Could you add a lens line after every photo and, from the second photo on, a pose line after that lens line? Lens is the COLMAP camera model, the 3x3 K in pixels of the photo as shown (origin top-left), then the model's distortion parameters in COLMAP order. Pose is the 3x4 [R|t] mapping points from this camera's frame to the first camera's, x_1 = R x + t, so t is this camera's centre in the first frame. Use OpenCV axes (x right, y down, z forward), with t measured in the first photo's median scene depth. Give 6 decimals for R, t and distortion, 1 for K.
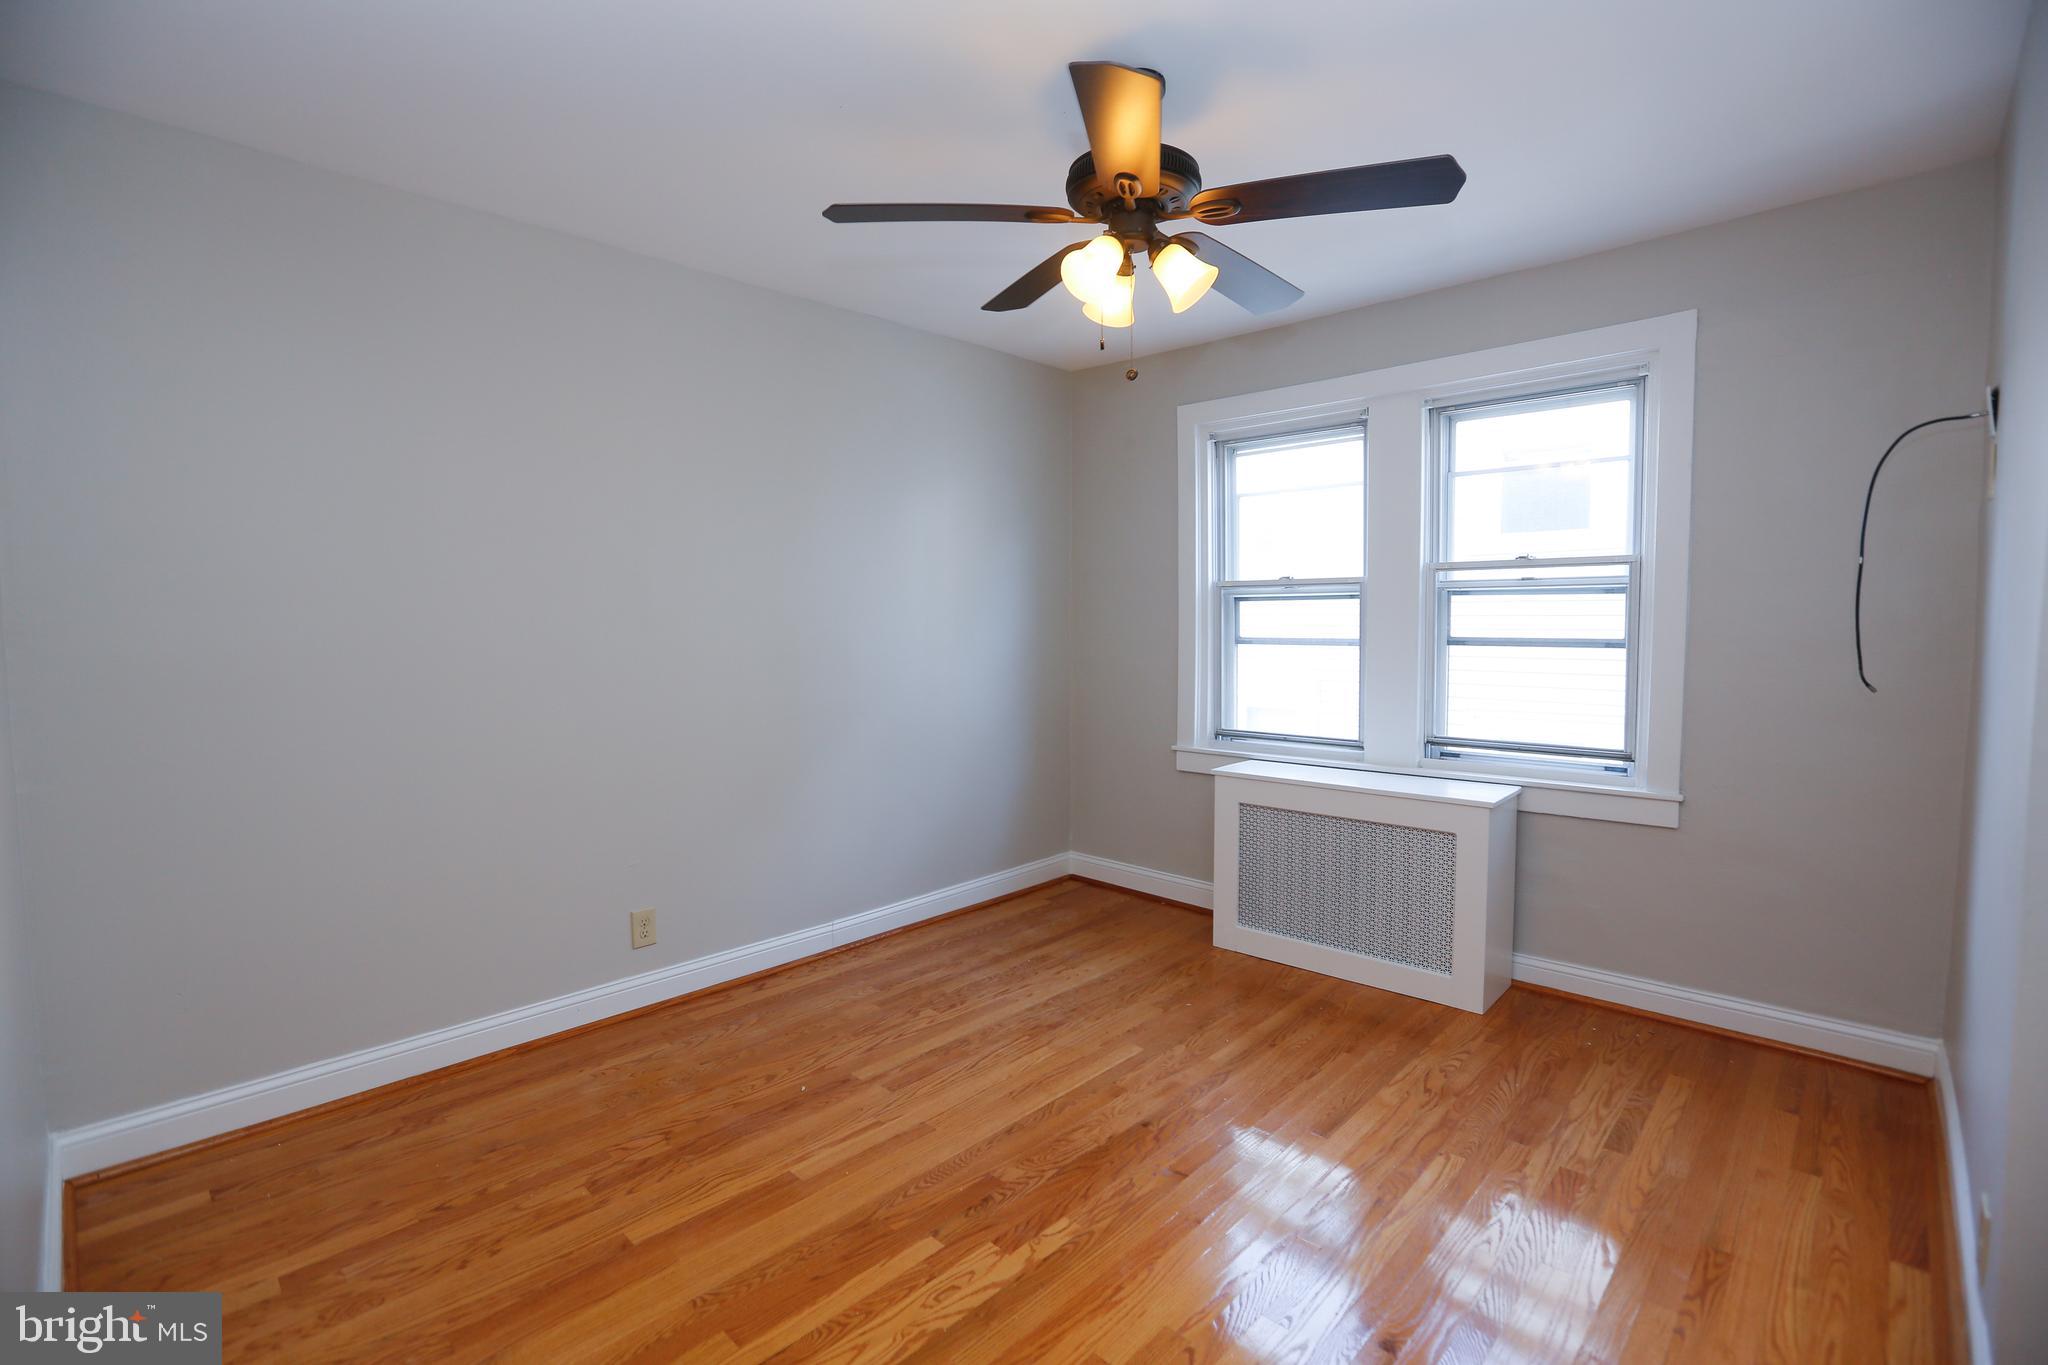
lens RADIAL K [[948.5, 0, 1022.7], [0, 948.5, 665.0], [0, 0, 1]] dist [-0.016684, -0.000492]
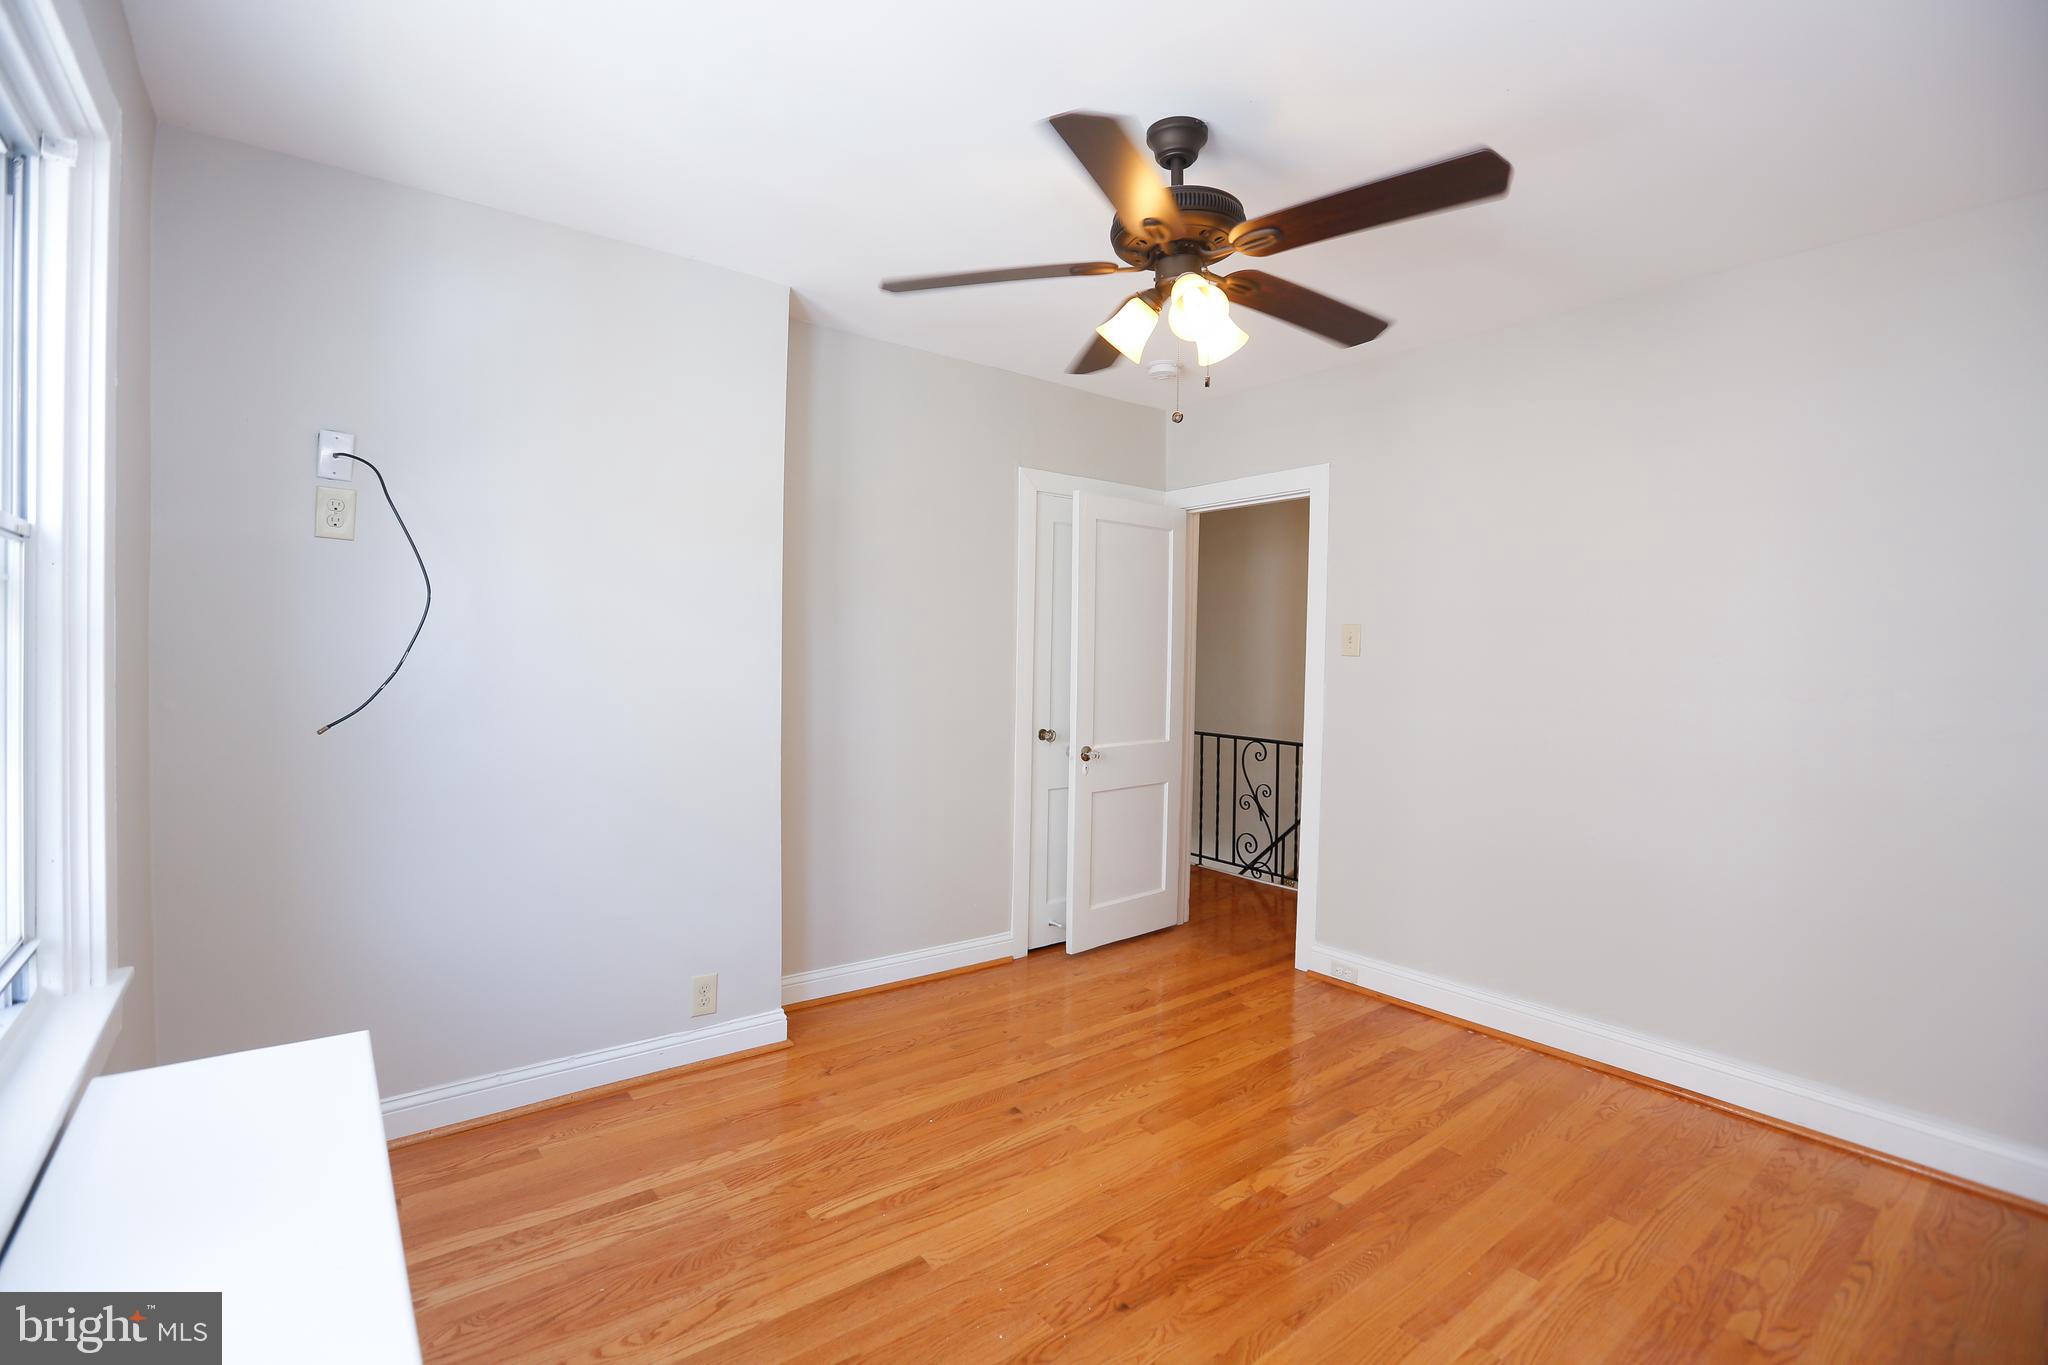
lens RADIAL K [[924.5, 0, 1012.2], [0, 924.5, 675.4], [0, 0, 1]] dist [-0.056434, 0.020395]
pose [[-0.987848, -0.015151, 0.154684, 0.132459], [-0.002308, 0.996558, 0.082872, -0.114033], [-0.155407, 0.081508, -0.984482, 1.989968]]
